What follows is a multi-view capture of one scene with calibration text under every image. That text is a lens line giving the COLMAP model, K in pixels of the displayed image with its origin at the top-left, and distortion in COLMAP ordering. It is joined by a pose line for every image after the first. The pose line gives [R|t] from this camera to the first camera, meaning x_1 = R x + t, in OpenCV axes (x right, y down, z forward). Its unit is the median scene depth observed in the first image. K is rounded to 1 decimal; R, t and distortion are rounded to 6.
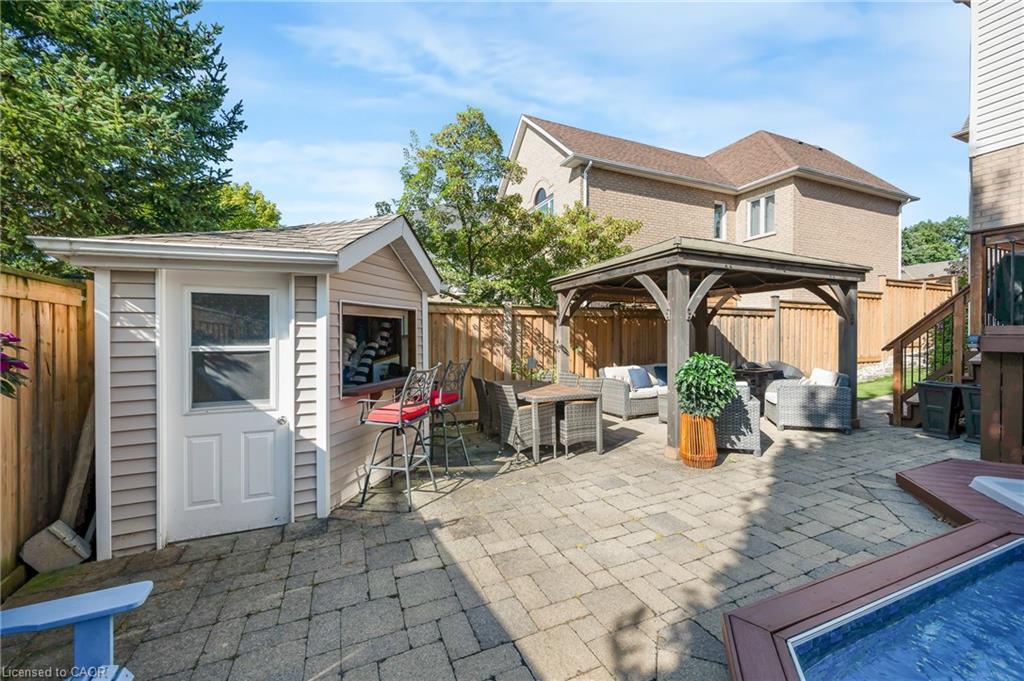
lens RADIAL K [[410.6, 0, 526.9], [0, 410.6, 333.0], [0, 0, 1]] dist [-0.002113, 0.000026]
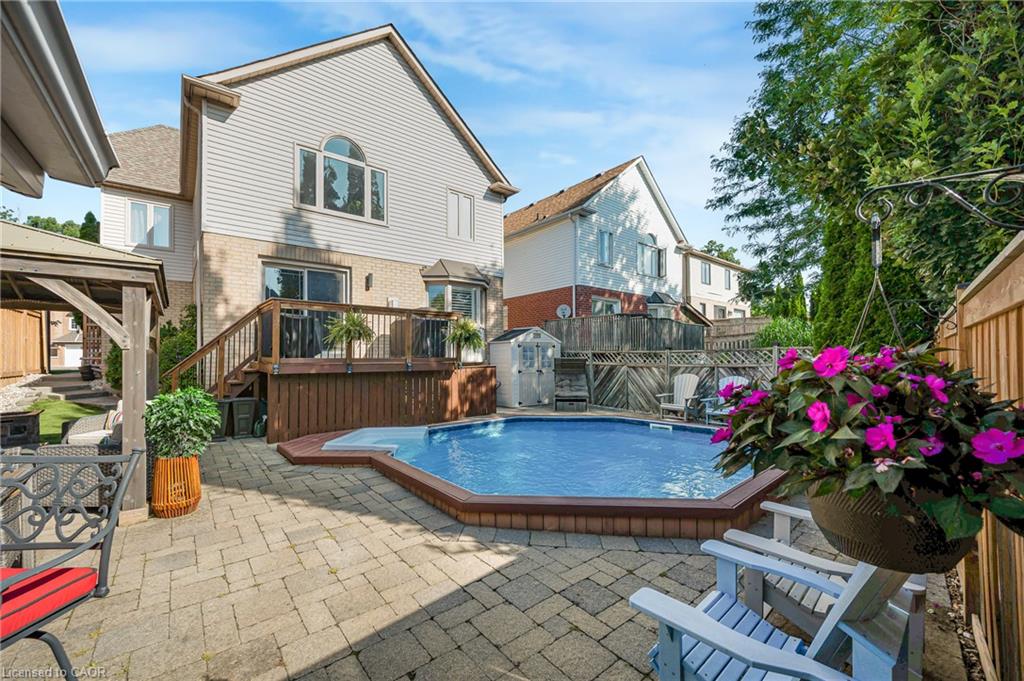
lens RADIAL K [[390.7, 0, 508.3], [0, 390.7, 355.9], [0, 0, 1]] dist [-0.000024, 0.000127]
pose [[-0.240354, 0.007628, 0.970655, -0.535514], [-0.000161, 0.999969, -0.007898, -0.014370], [-0.970685, -0.002055, -0.240346, 0.452970]]
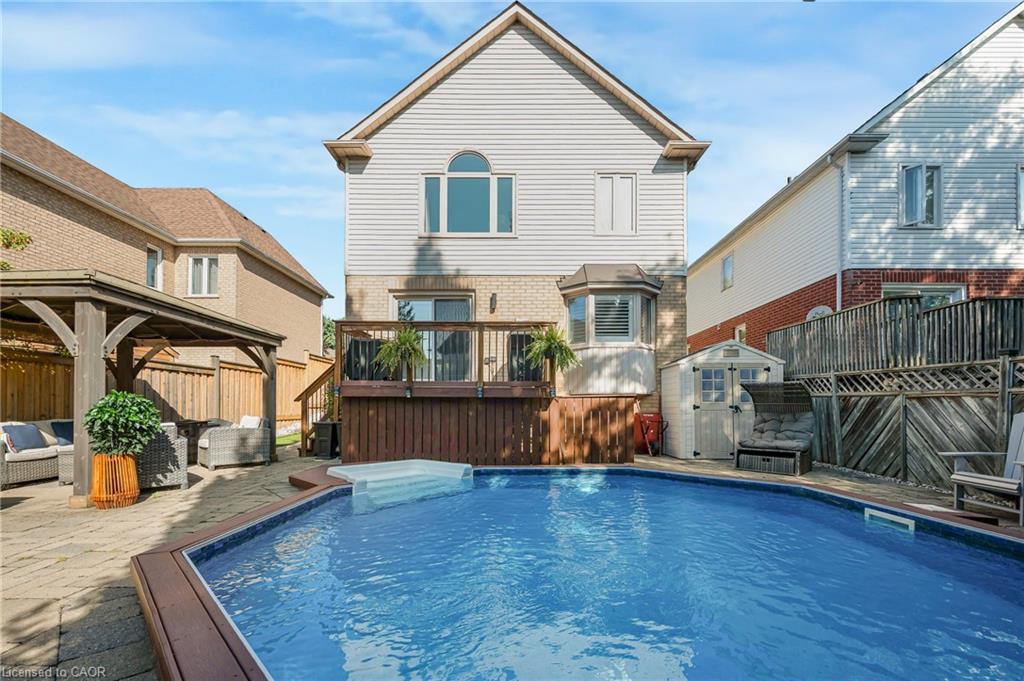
lens RADIAL K [[410.6, 0, 502.7], [0, 410.6, 403.8], [0, 0, 1]] dist [-0.002113, 0.000026]
pose [[0.417816, 0.004322, 0.908521, -0.080214], [-0.007247, 0.999973, -0.001424, 0.064357], [-0.908503, -0.005989, 0.417836, -0.227563]]
